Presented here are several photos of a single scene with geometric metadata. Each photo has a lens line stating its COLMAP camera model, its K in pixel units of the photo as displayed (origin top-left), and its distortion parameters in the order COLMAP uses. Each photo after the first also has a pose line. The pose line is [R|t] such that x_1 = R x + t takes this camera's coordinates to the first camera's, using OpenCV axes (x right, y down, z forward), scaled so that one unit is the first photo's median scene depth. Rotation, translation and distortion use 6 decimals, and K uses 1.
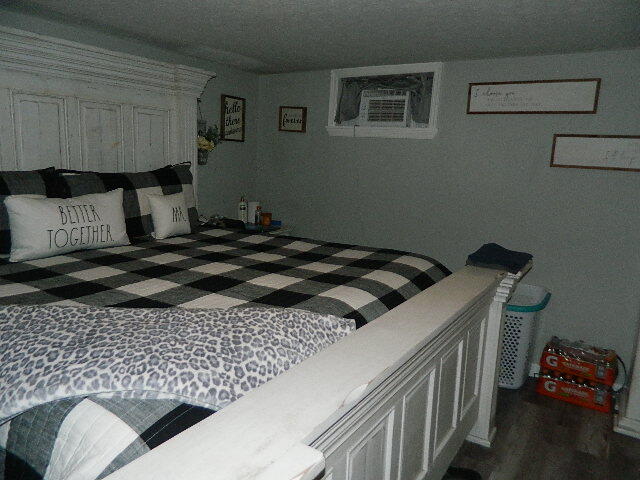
lens RADIAL K [[473.3, 0, 311.2], [0, 473.3, 239.4], [0, 0, 1]] dist [-0.004947, 0.001104]
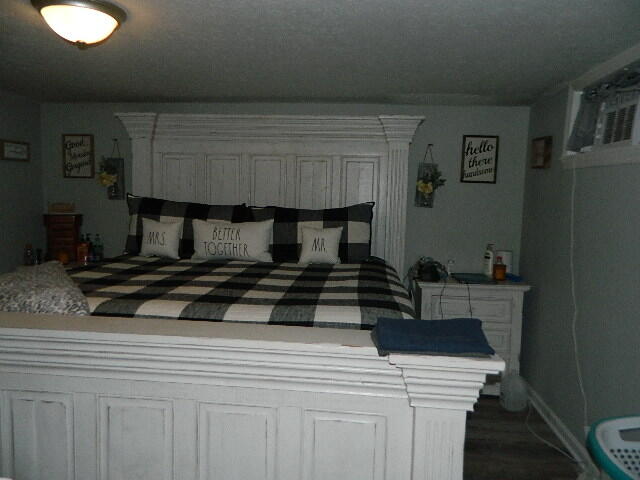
lens RADIAL K [[472.3, 0, 321.4], [0, 472.3, 233.5], [0, 0, 1]] dist [0.010513, 0.000539]
pose [[0.470361, 0.040091, -0.881563, 0.609046], [-0.162623, 0.985797, -0.041937, -0.028131], [0.867361, 0.163088, 0.470200, 0.388038]]
